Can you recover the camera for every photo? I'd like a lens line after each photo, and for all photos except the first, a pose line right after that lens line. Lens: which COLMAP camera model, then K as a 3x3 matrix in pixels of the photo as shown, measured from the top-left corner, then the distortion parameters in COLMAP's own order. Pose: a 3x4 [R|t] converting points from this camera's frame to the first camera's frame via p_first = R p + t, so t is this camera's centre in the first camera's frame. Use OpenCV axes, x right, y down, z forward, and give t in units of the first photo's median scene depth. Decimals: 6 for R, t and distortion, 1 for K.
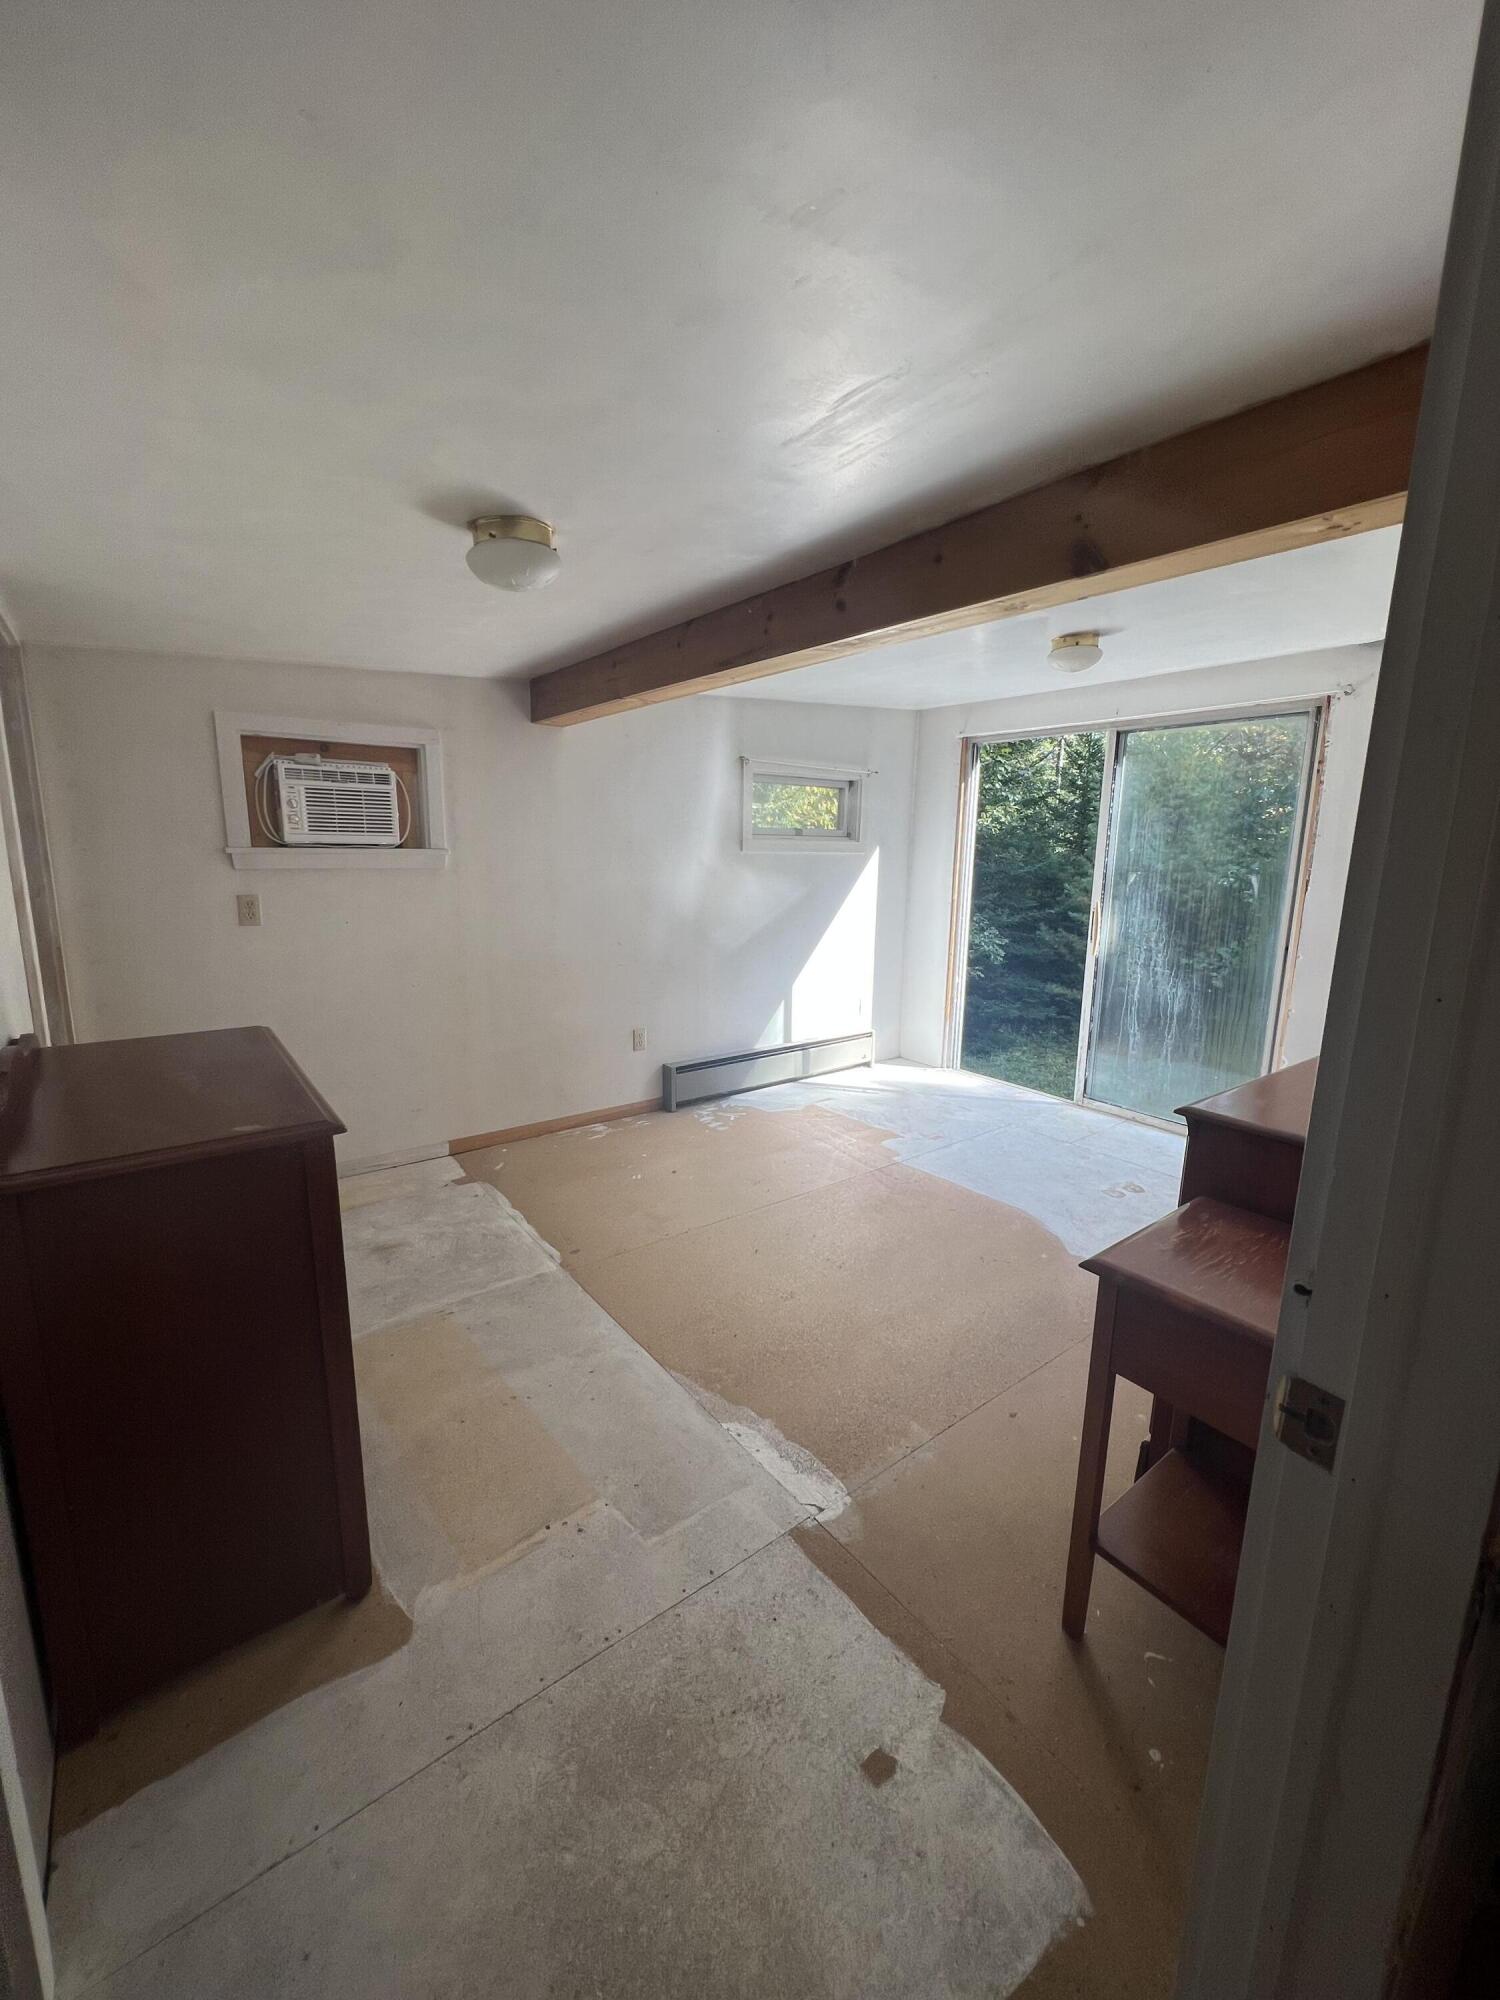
lens RADIAL K [[804.7, 0, 748.1], [0, 804.7, 995.5], [0, 0, 1]] dist [-0.001403, -0.000054]
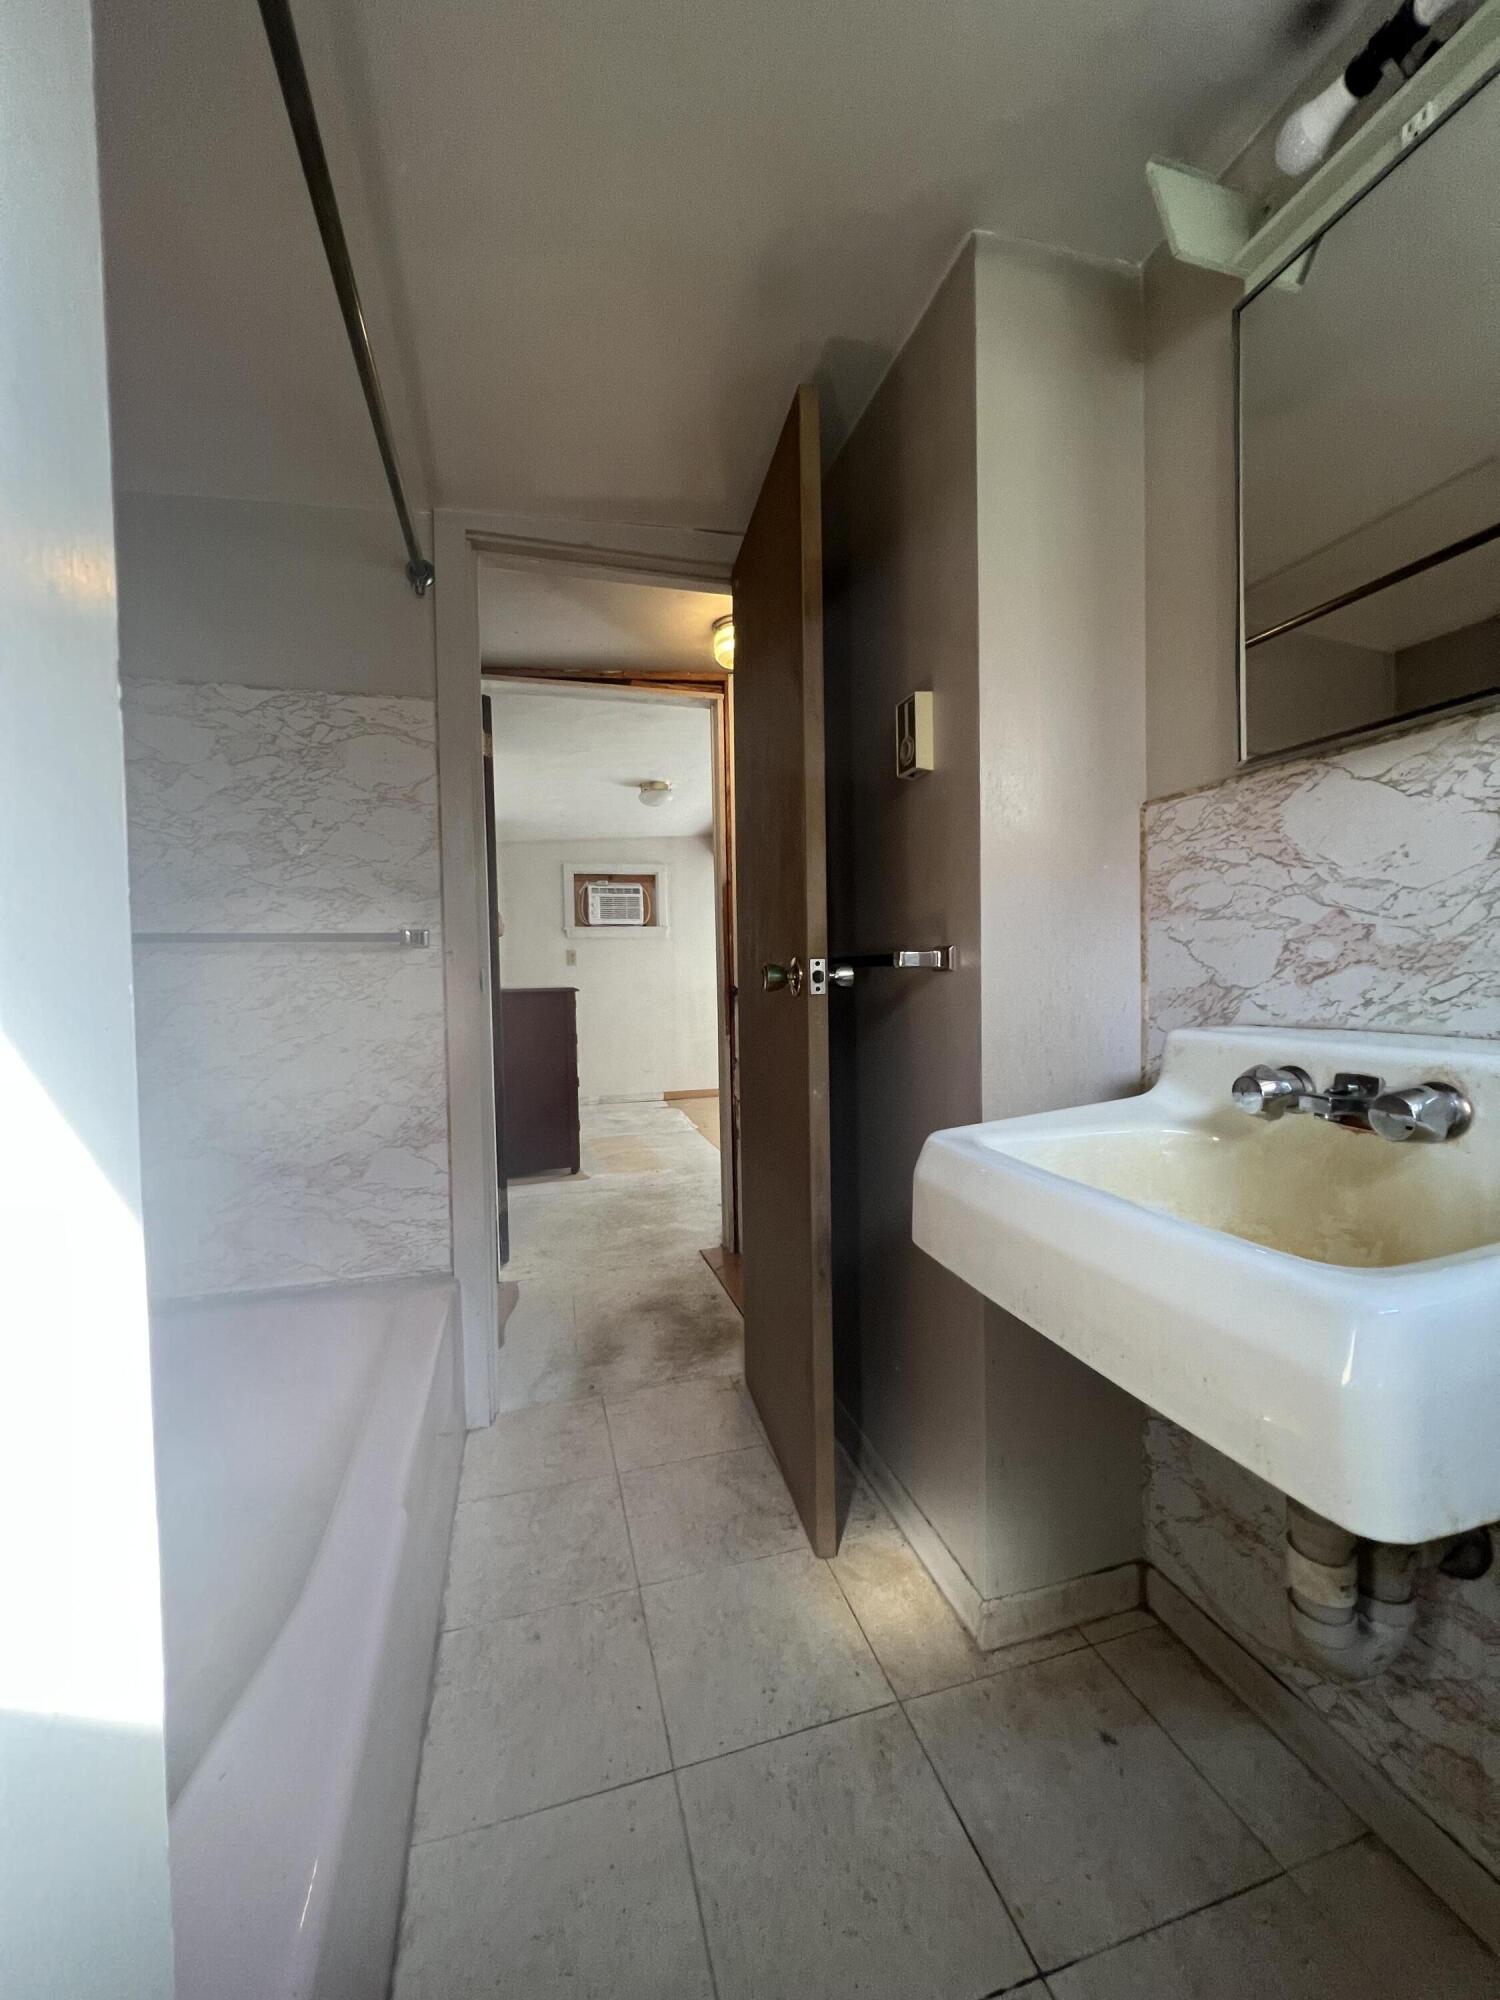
lens RADIAL K [[804.7, 0, 754.3], [0, 804.7, 998.7], [0, 0, 1]] dist [-0.001403, -0.000054]
pose [[0.932361, -0.022034, -0.360856, 0.525370], [-0.032836, 0.988854, -0.145222, 0.270201], [0.360033, 0.147248, 0.921246, -0.671450]]
